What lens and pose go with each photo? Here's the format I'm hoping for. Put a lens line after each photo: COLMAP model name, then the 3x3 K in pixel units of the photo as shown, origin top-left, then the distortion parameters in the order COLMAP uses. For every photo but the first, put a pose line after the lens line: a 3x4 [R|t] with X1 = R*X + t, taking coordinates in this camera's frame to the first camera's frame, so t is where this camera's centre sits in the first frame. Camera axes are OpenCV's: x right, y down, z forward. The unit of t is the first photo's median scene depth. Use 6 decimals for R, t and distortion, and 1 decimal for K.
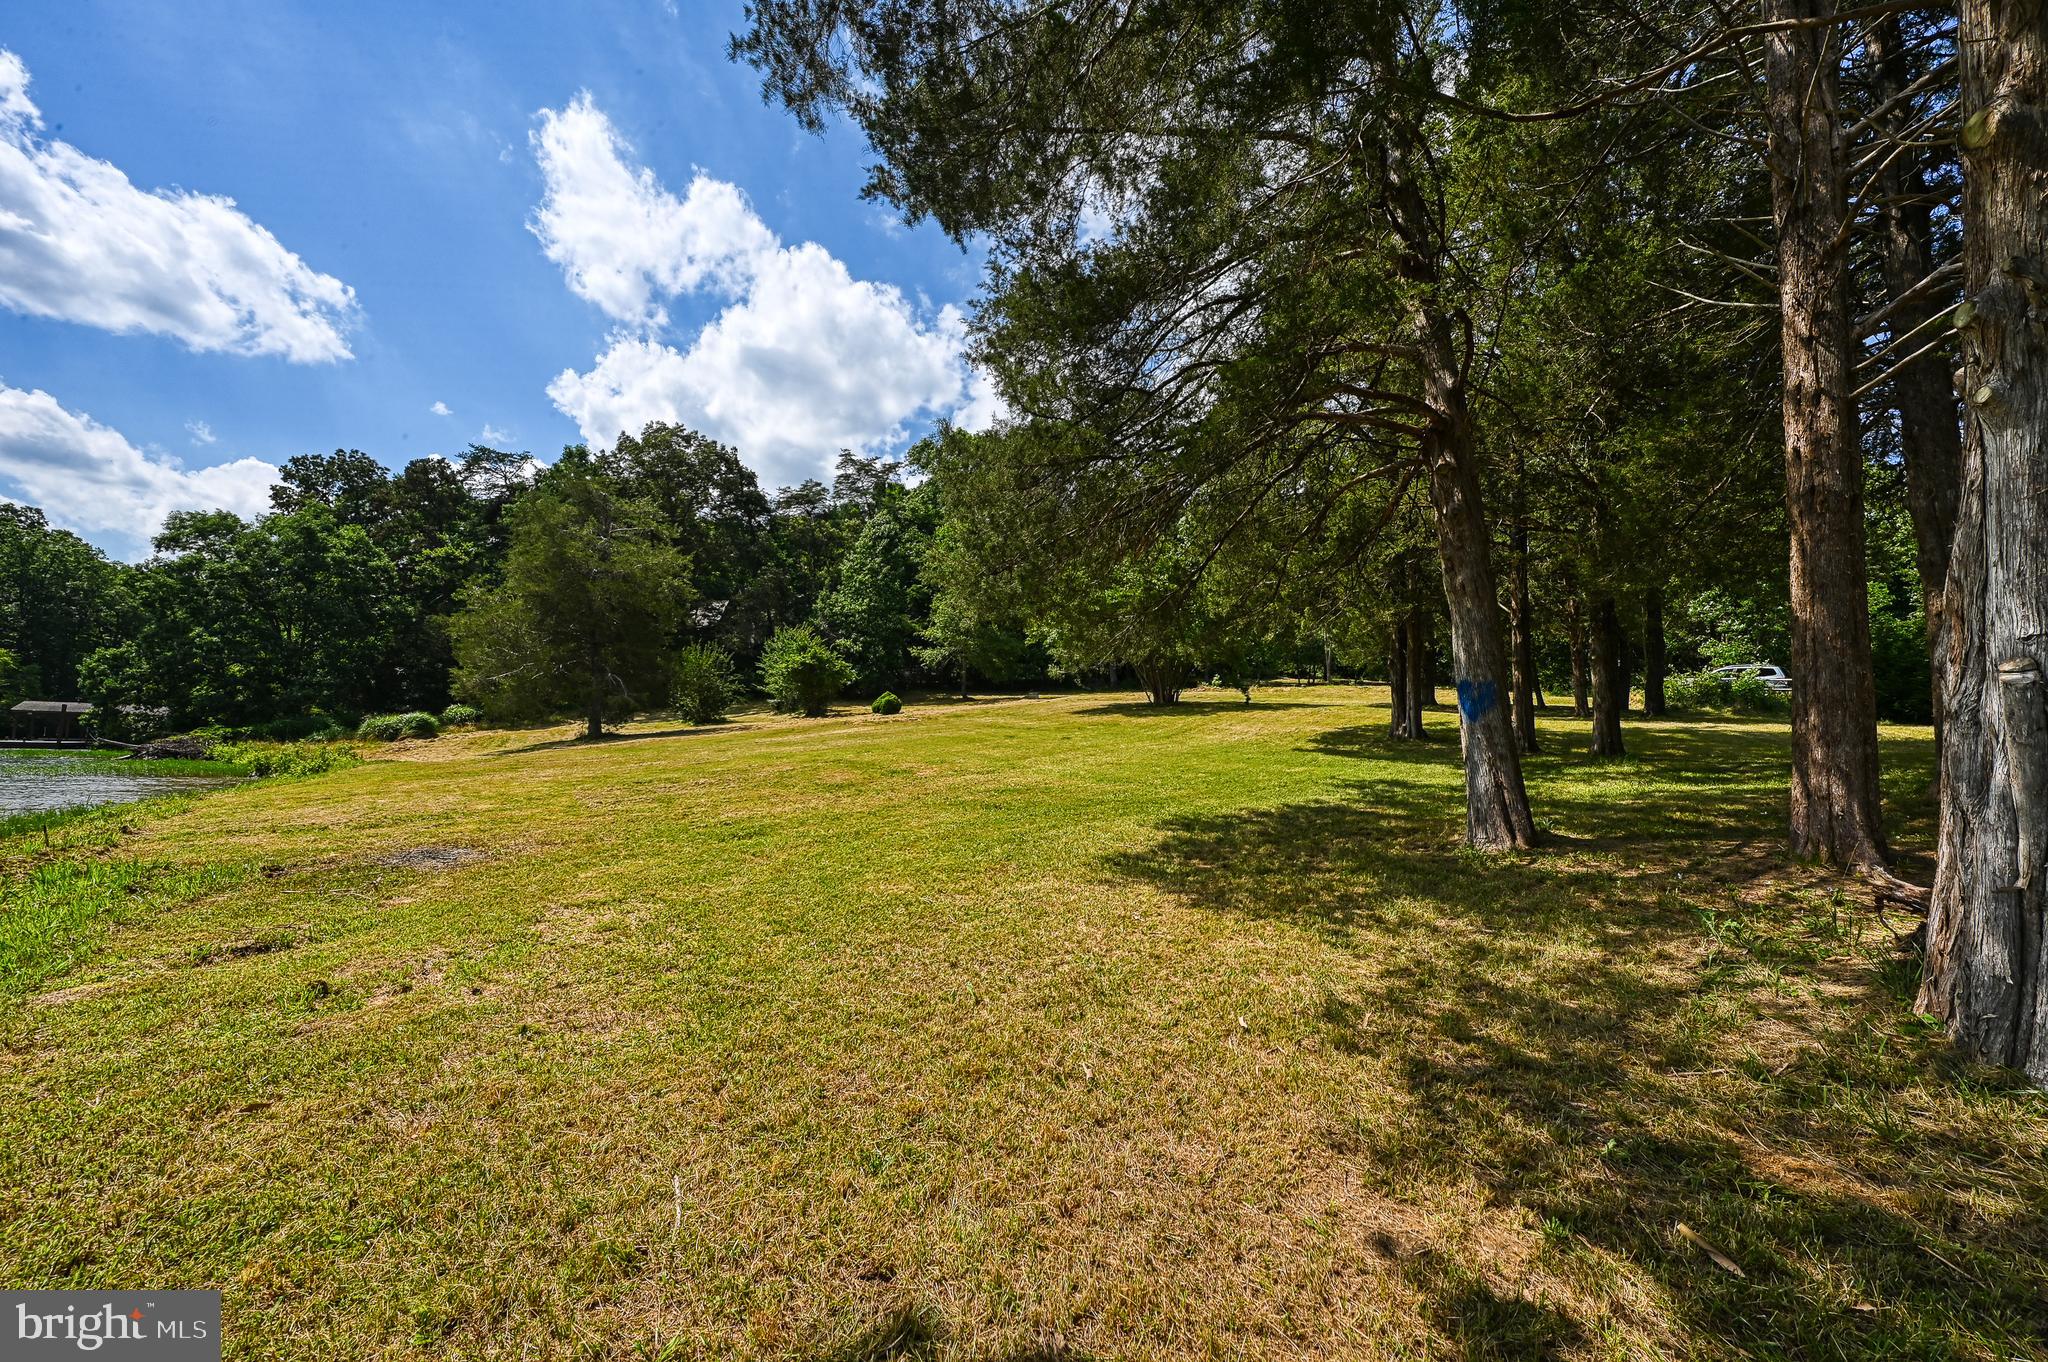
lens RADIAL K [[792.6, 0, 1045.9], [0, 792.6, 686.1], [0, 0, 1]] dist [-0.001496, -0.000066]
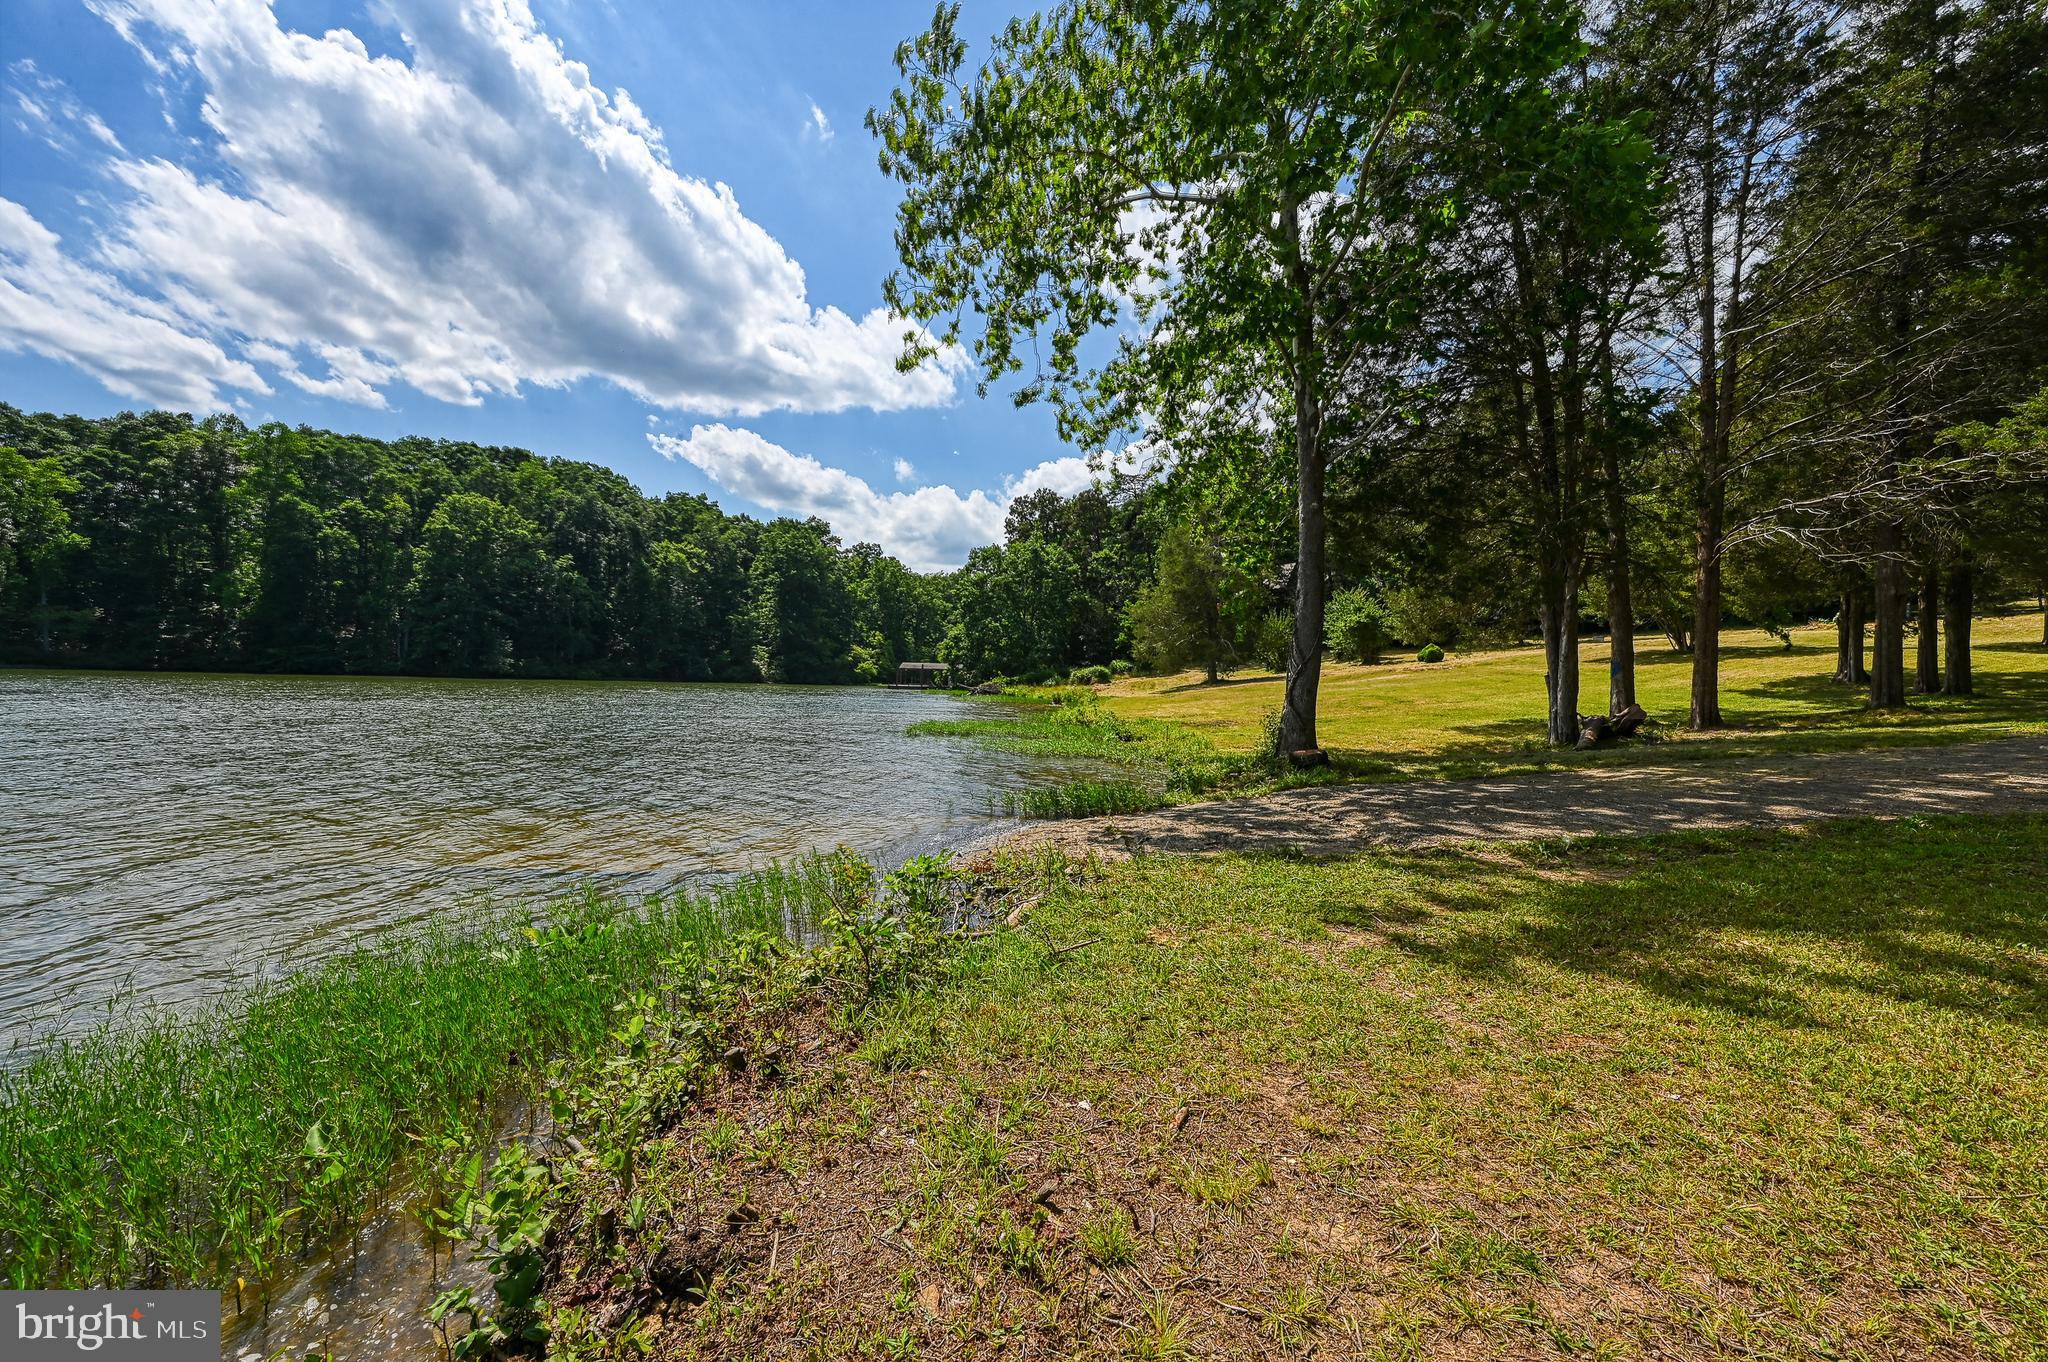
lens RADIAL K [[792.6, 0, 1045.9], [0, 792.6, 686.1], [0, 0, 1]] dist [-0.001496, -0.000066]
pose [[0.772509, 0.000420, -0.635003, 0.095953], [0.043140, 0.997655, 0.053142, -0.014738], [0.633536, -0.068447, 0.770679, -0.251963]]
